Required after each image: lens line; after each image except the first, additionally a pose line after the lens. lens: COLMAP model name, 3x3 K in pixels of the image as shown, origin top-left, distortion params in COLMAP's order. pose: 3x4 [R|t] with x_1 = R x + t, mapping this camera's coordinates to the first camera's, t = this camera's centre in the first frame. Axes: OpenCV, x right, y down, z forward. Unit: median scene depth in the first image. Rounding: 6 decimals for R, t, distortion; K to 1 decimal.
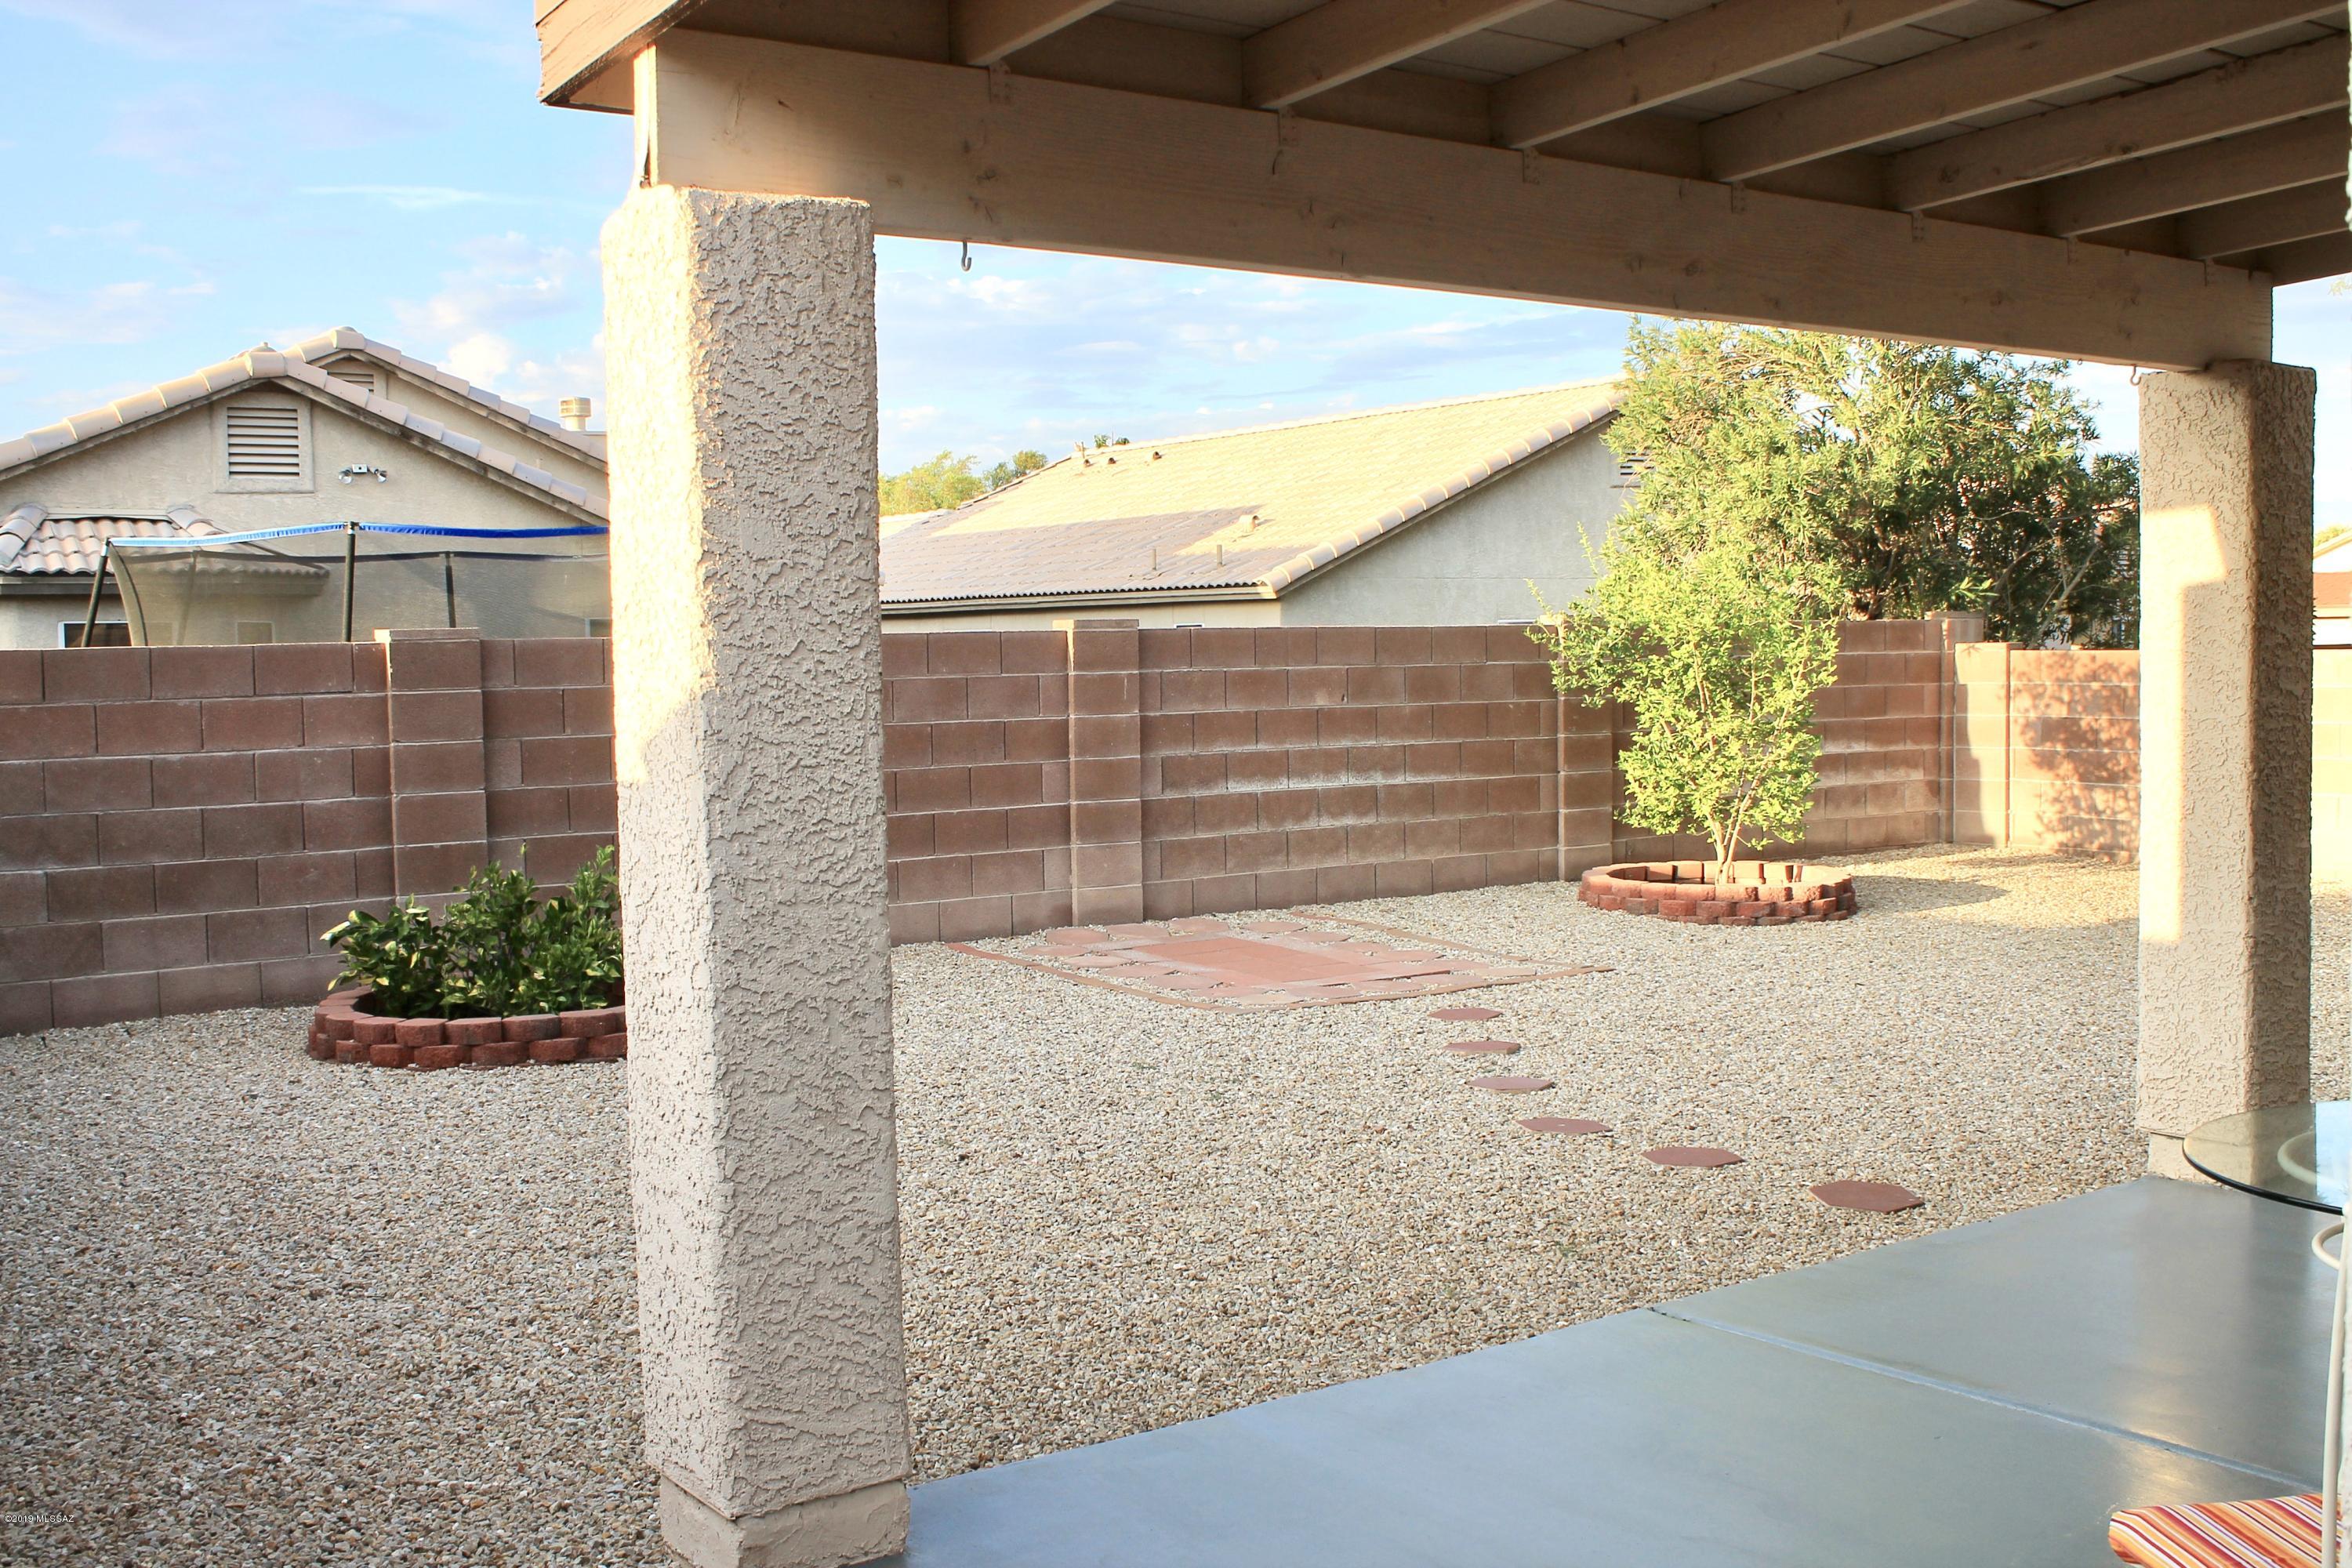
lens RADIAL K [[2291.5, 0, 1176.0], [0, 2291.5, 784.0], [0, 0, 1]] dist [-0.054208, -0.002029]
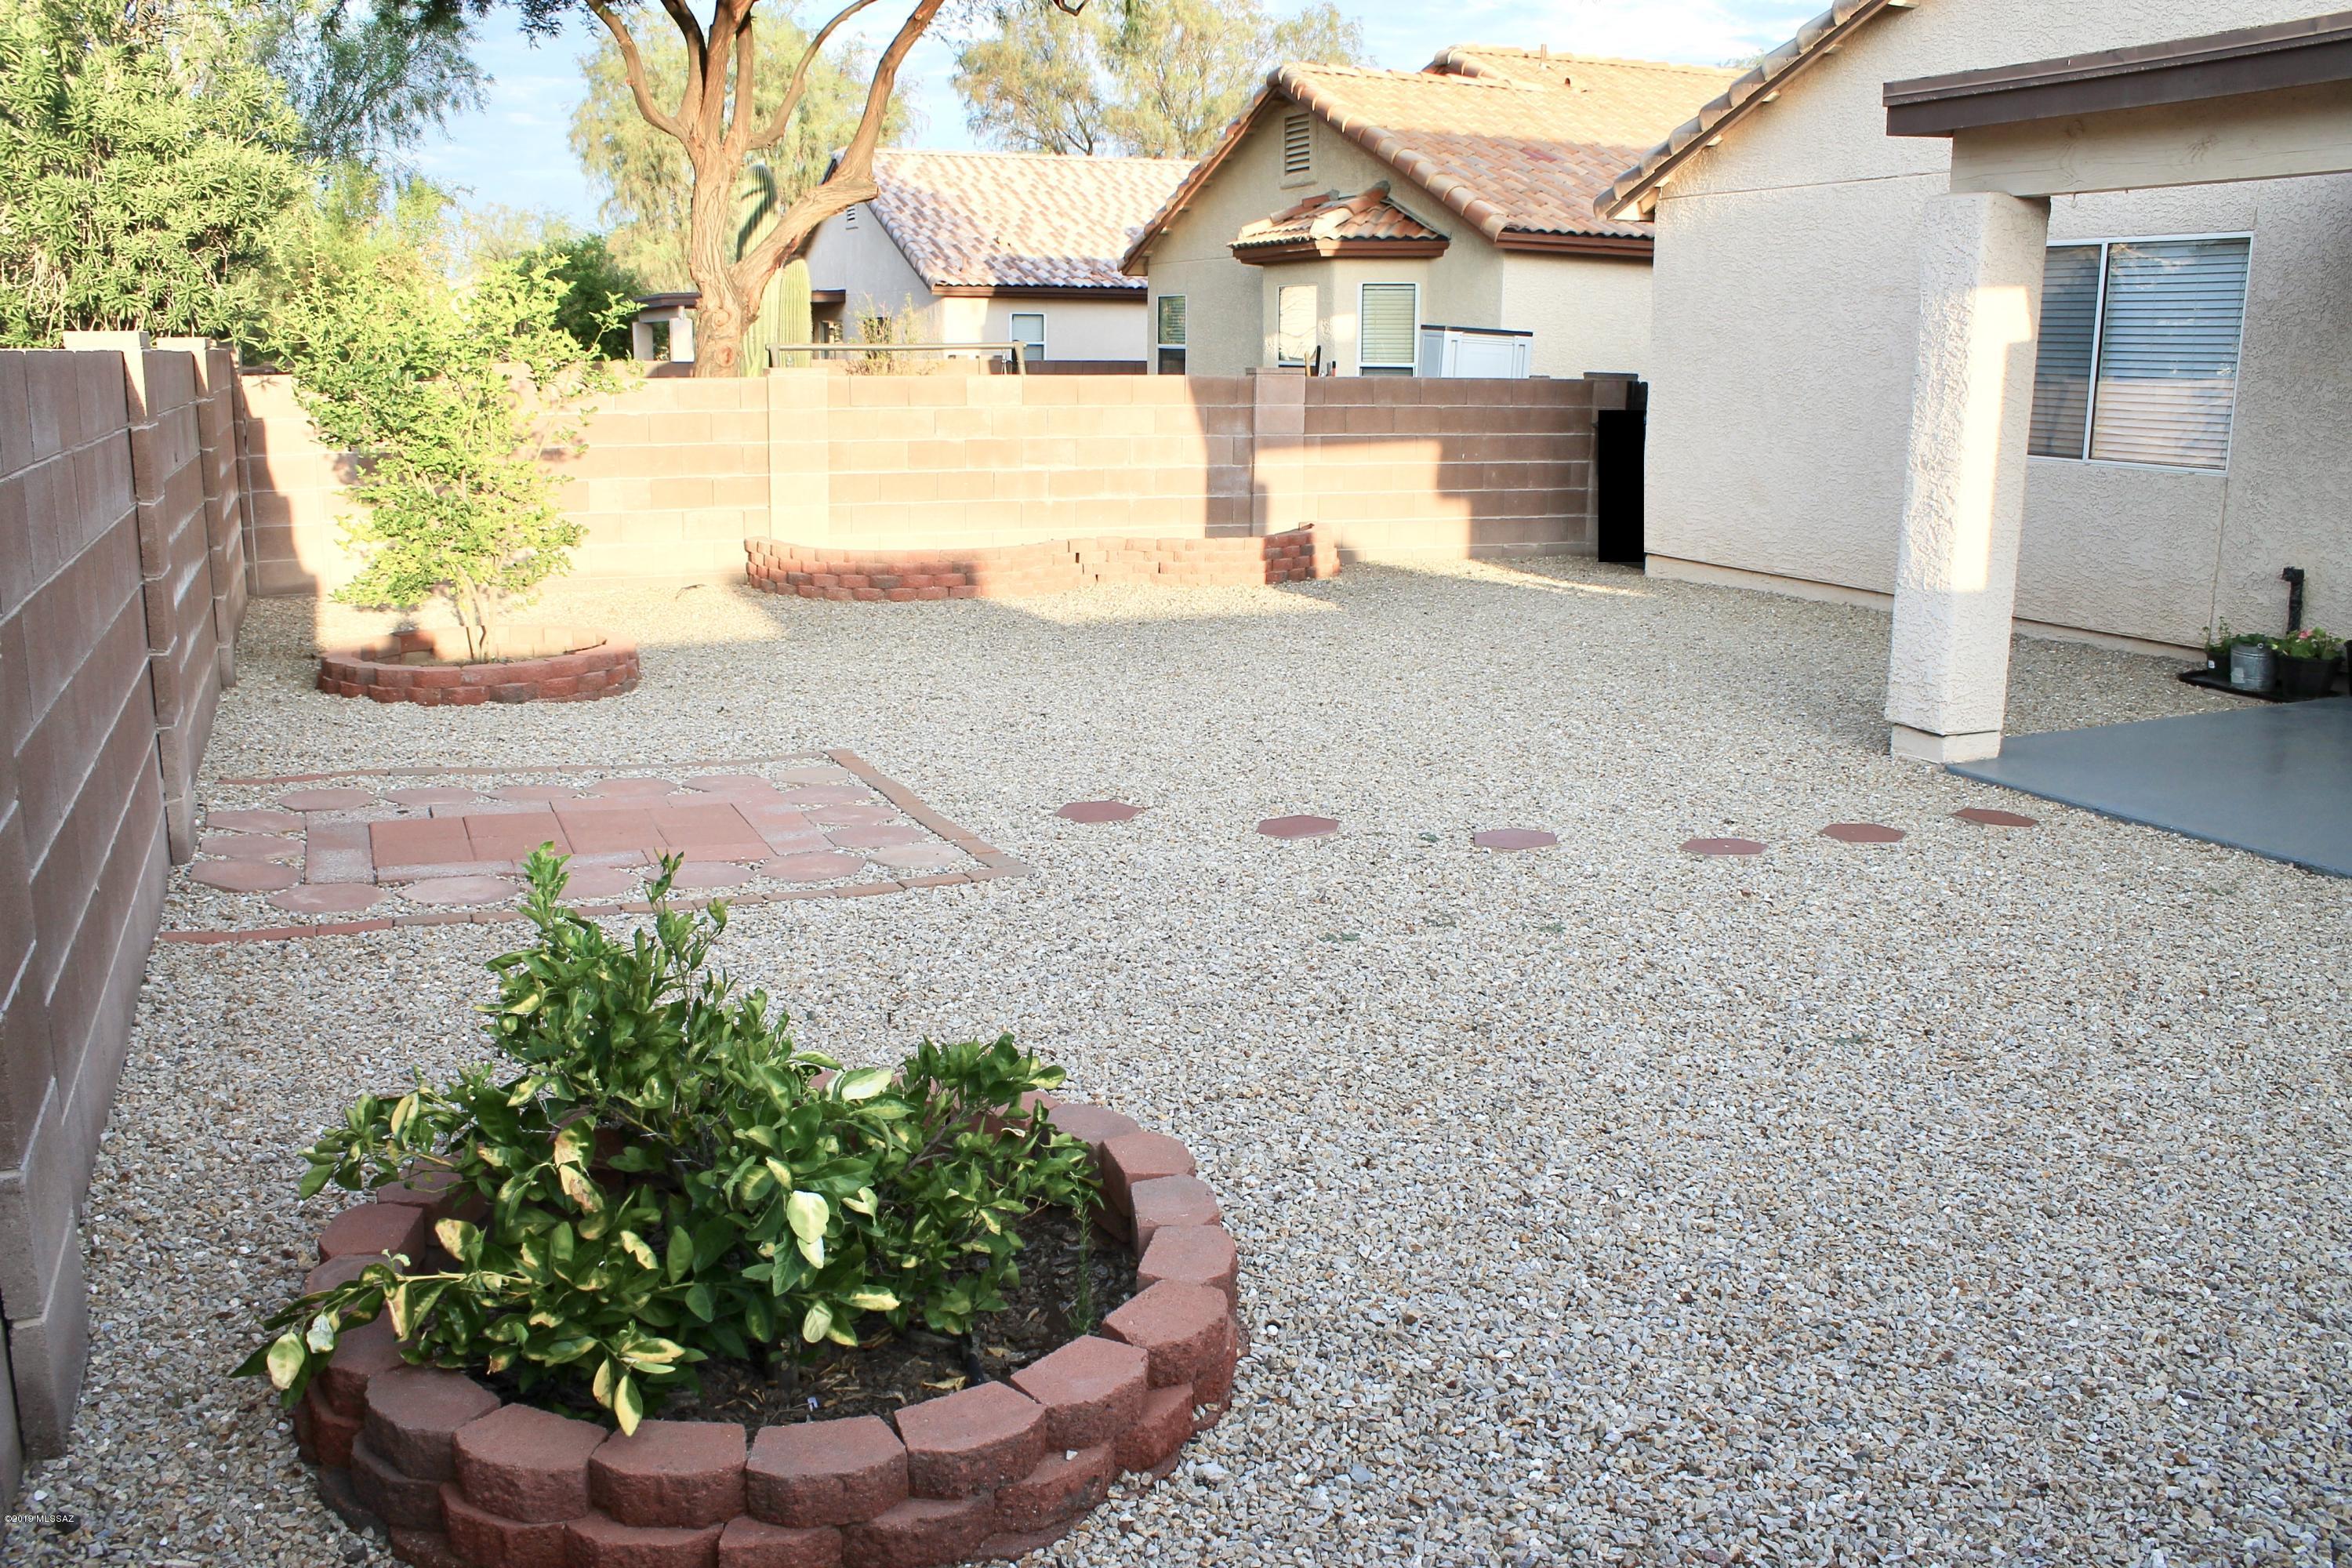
lens RADIAL K [[2002.4, 0, 1145.5], [0, 2002.4, 779.6], [0, 0, 1]] dist [-0.174750, 0.168118]
pose [[0.194317, -0.197314, 0.960889, -0.442543], [0.054044, 0.980227, 0.190355, -0.038976], [-0.979449, 0.014941, 0.201138, 0.633353]]
